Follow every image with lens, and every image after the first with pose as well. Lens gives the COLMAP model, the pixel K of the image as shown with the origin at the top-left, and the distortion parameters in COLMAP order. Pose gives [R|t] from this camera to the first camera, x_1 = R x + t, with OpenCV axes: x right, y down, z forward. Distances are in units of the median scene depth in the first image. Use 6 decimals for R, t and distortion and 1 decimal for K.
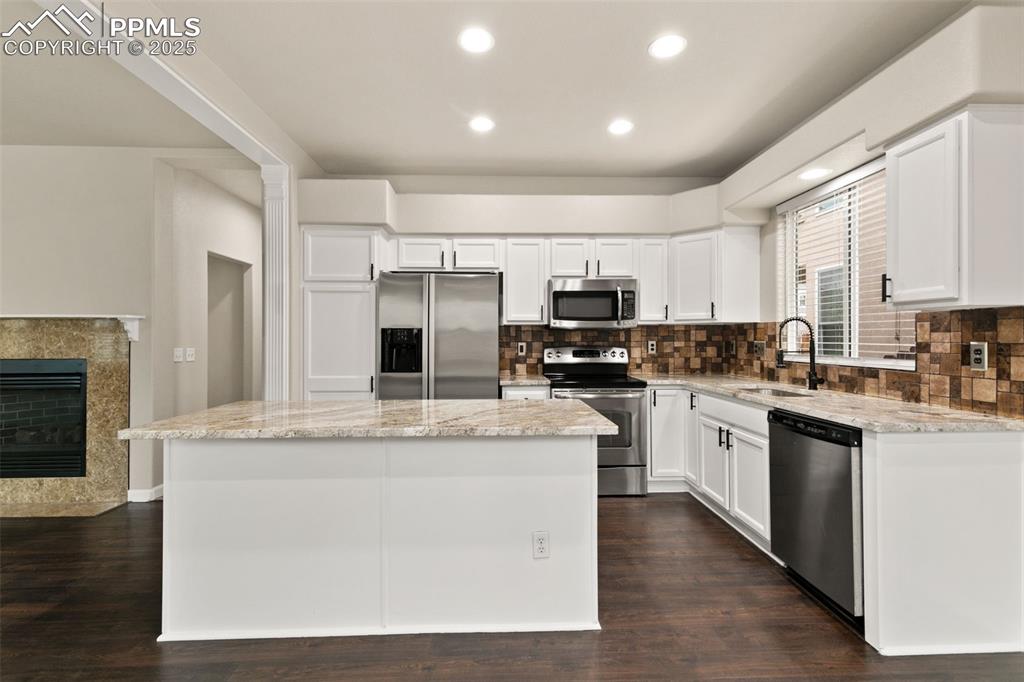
lens RADIAL K [[473.7, 0, 511.3], [0, 473.7, 336.5], [0, 0, 1]] dist [0.007717, -0.000727]
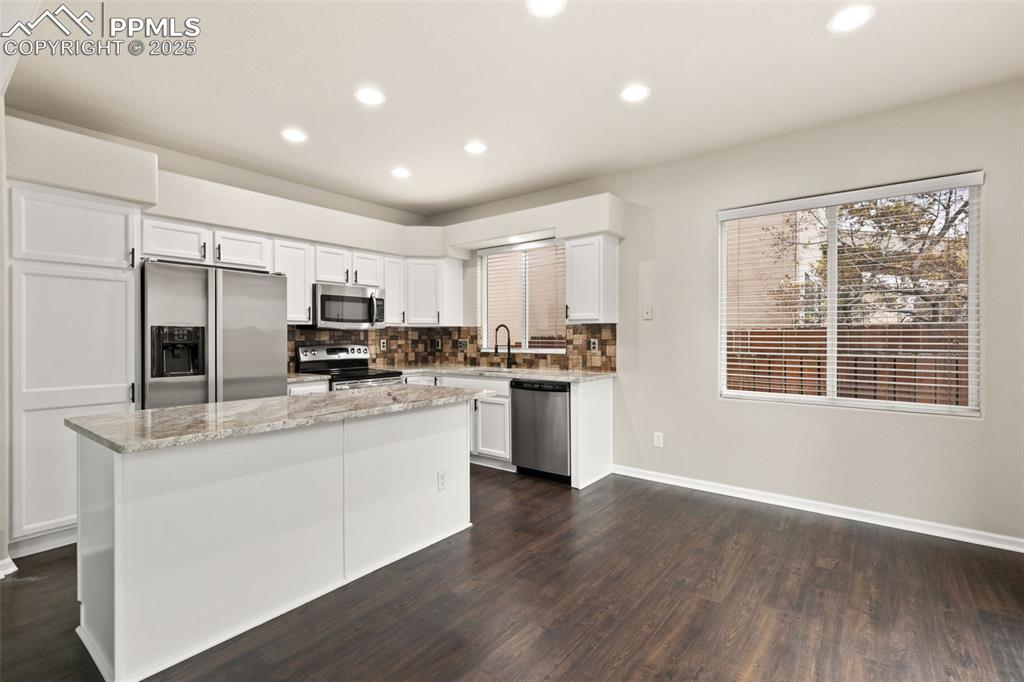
lens RADIAL K [[466.6, 0, 514.6], [0, 466.6, 339.2], [0, 0, 1]] dist [0.004973, -0.000871]
pose [[0.641914, -0.002878, 0.766771, -0.491224], [-0.002301, 0.999981, 0.005679, 0.000457], [-0.766773, -0.005410, 0.641896, -0.043903]]
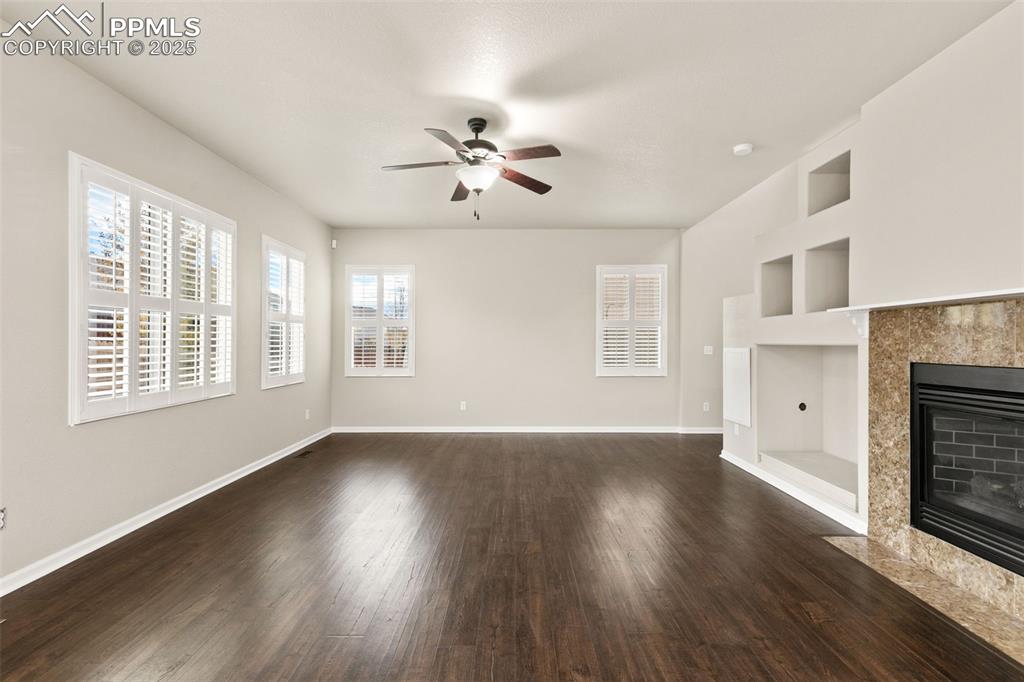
lens RADIAL K [[472.2, 0, 514.2], [0, 472.2, 341.1], [0, 0, 1]] dist [-0.000691, -0.000877]
pose [[-0.035451, -0.003695, -0.999365, -0.384642], [0.003132, 0.999988, -0.003808, 0.015011], [0.999367, -0.003265, -0.035439, 0.413016]]
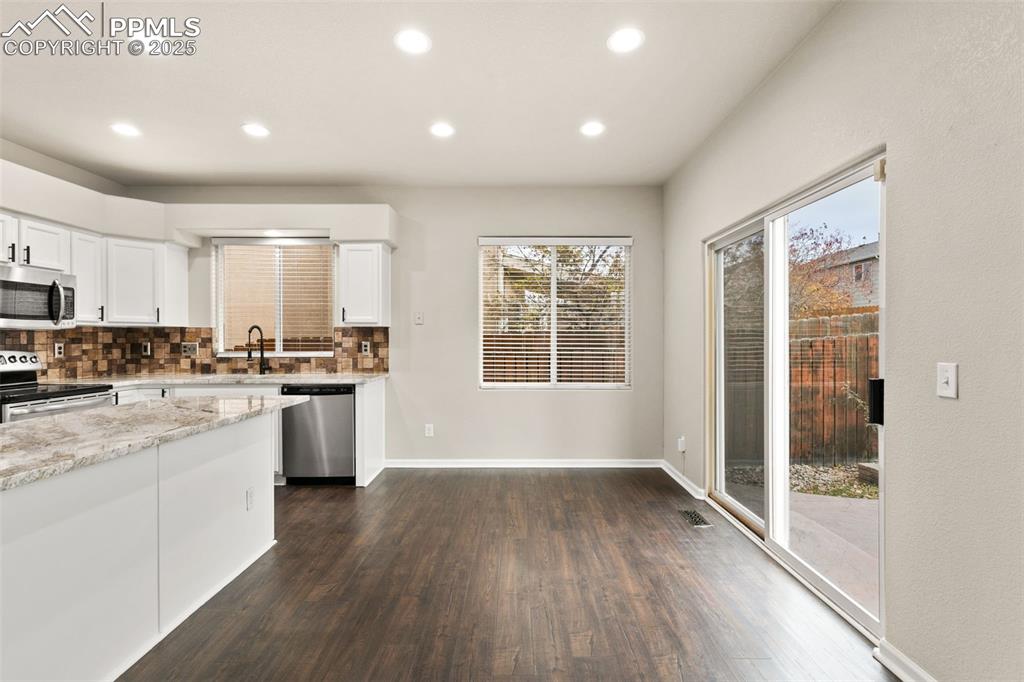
lens RADIAL K [[466.6, 0, 514.6], [0, 466.6, 339.2], [0, 0, 1]] dist [0.004973, -0.000871]
pose [[0.036797, 0.002580, 0.999319, -0.663792], [-0.001995, 0.999995, -0.002509, 0.002213], [-0.999321, -0.001901, 0.036802, 0.127421]]
